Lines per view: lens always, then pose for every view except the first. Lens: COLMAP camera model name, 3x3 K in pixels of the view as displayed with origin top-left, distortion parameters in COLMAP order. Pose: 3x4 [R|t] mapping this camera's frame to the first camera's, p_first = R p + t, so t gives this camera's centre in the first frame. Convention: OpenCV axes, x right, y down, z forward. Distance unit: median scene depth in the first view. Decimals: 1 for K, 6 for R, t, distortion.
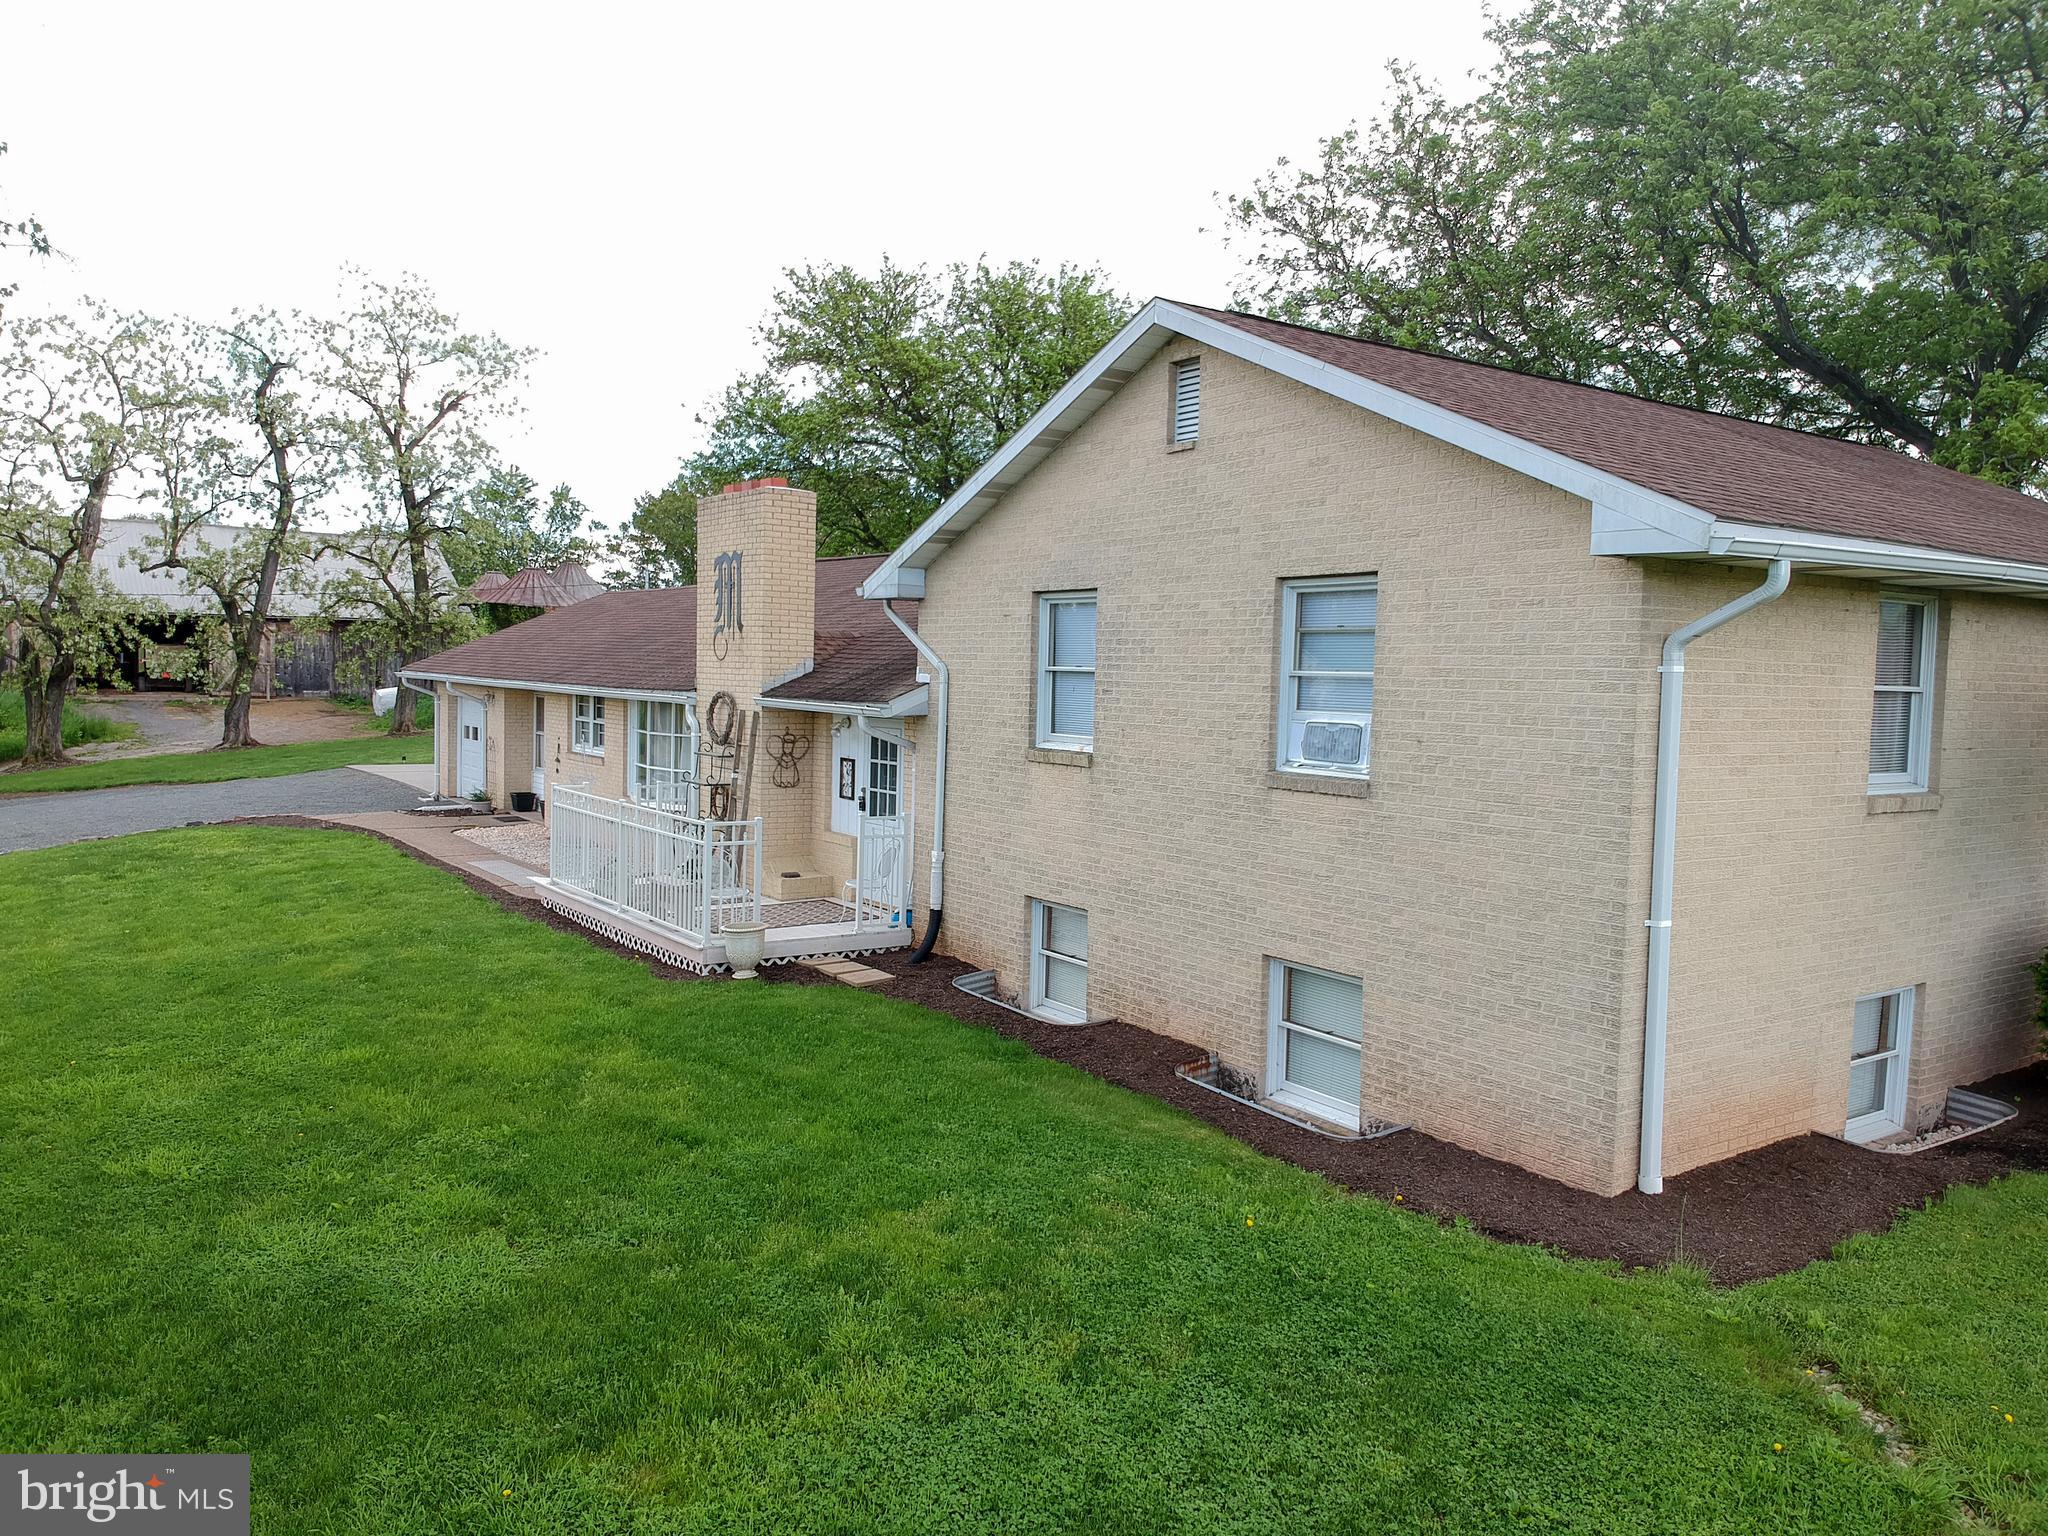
lens RADIAL K [[1545.7, 0, 1027.9], [0, 1545.7, 757.9], [0, 0, 1]] dist [0.116493, -0.183484]
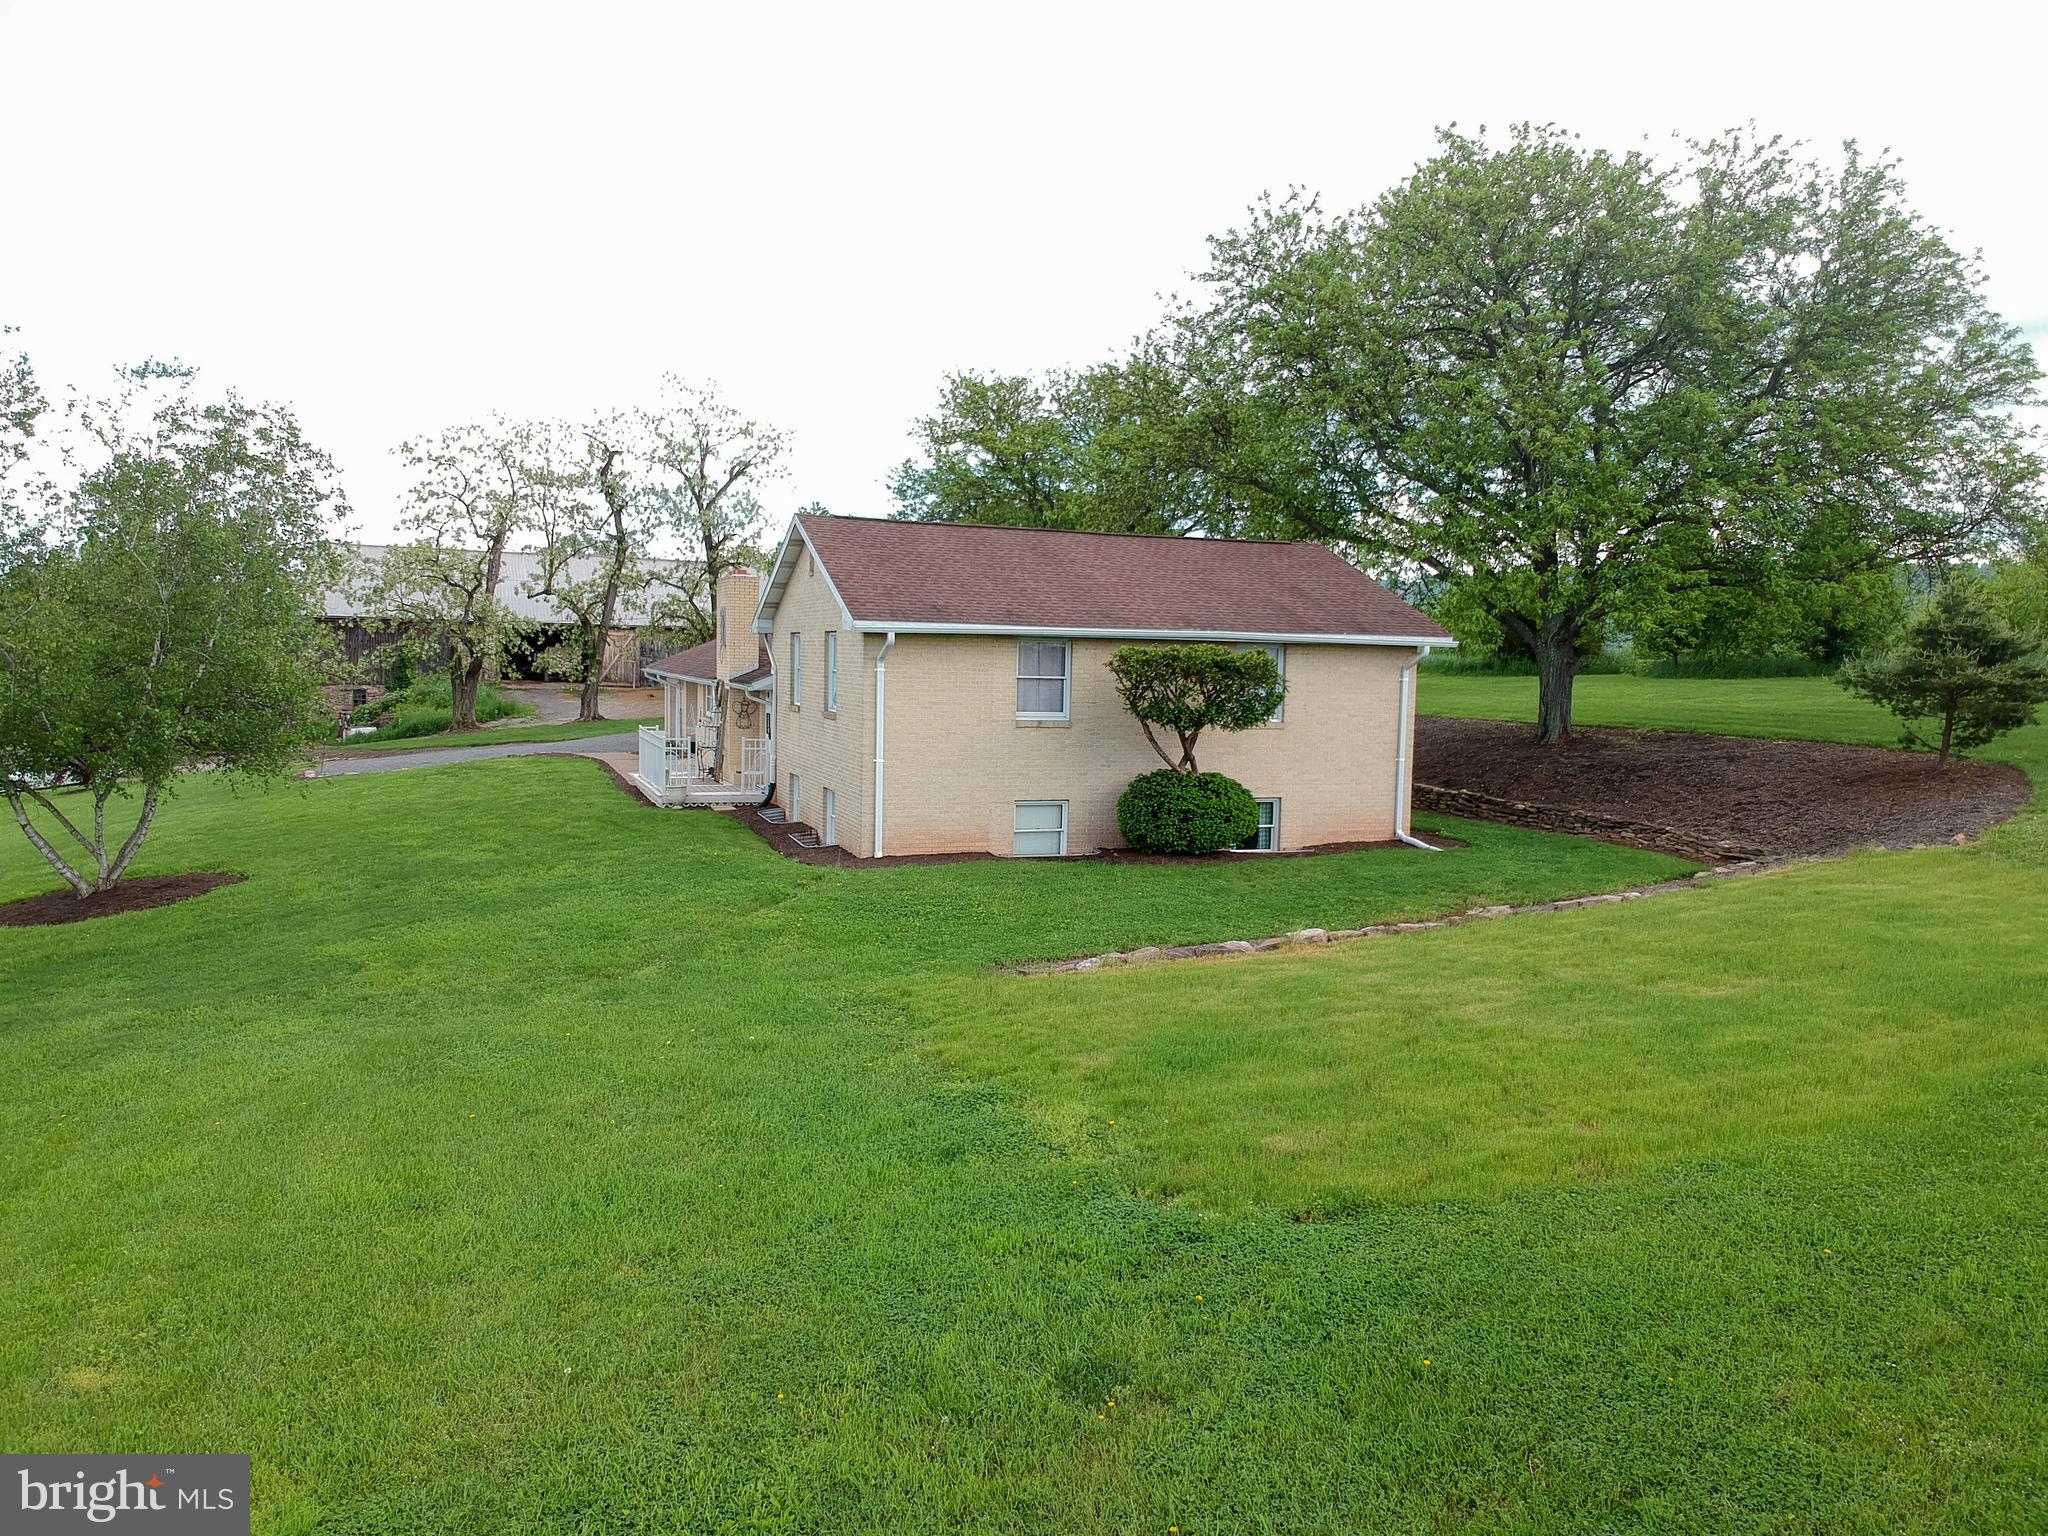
lens RADIAL K [[1503.8, 0, 1024.0], [0, 1503.8, 768.0], [0, 0, 1]] dist [0.085658, -0.156533]
pose [[0.972432, 0.019378, -0.232380, 0.200514], [-0.017053, 0.999782, 0.012009, 0.012851], [0.232562, -0.007715, 0.972551, -0.242421]]
